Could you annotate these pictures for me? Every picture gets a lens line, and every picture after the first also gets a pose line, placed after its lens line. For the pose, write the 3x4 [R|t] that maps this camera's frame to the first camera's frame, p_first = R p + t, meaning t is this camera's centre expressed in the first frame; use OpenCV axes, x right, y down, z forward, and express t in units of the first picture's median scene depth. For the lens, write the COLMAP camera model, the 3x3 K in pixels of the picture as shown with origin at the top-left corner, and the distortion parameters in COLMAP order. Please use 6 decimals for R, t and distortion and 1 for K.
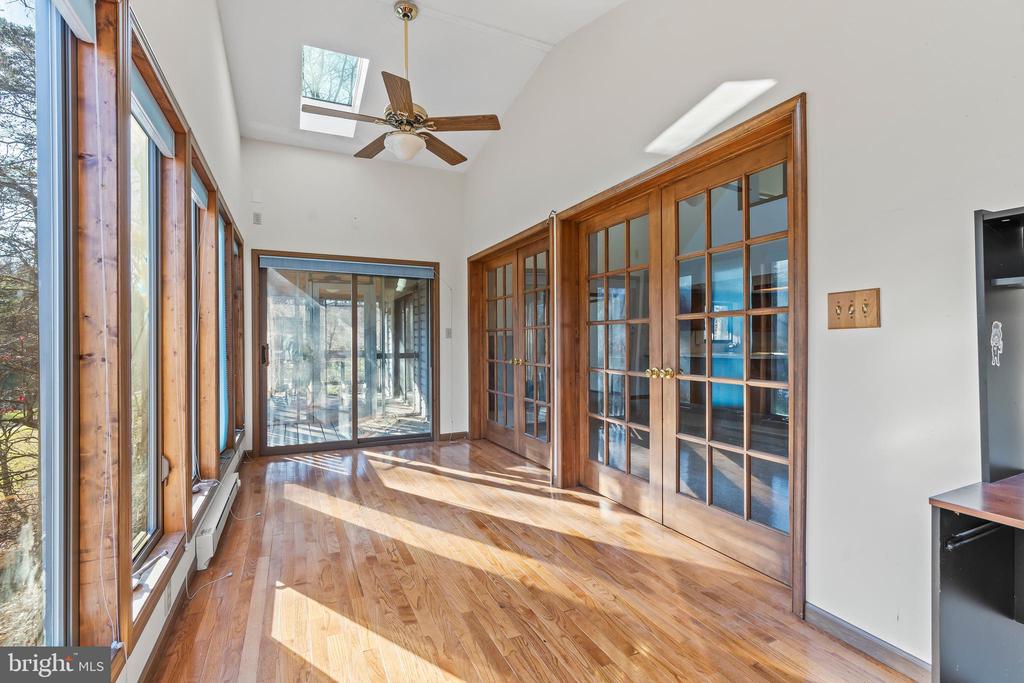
lens RADIAL K [[467.4, 0, 517.7], [0, 467.4, 340.6], [0, 0, 1]] dist [-0.008356, 0.002687]
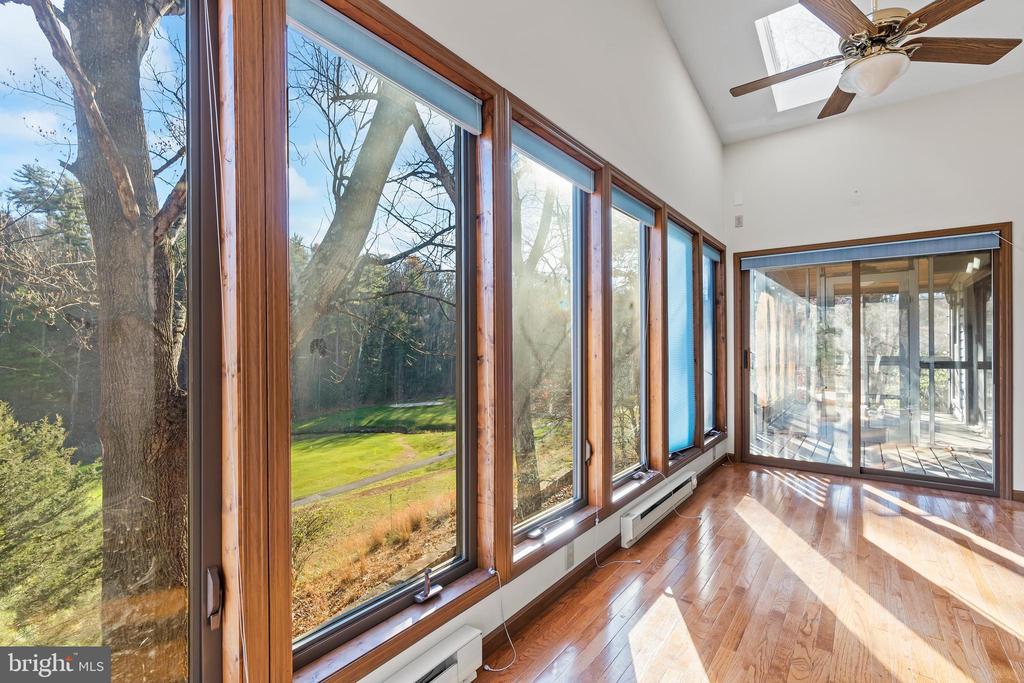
lens RADIAL K [[467.4, 0, 513.8], [0, 467.4, 347.9], [0, 0, 1]] dist [-0.008356, 0.002687]
pose [[0.455865, 0.003036, -0.890044, 0.113064], [0.004316, 0.999975, 0.005622, -0.000821], [0.890038, -0.006404, 0.455841, 0.131963]]
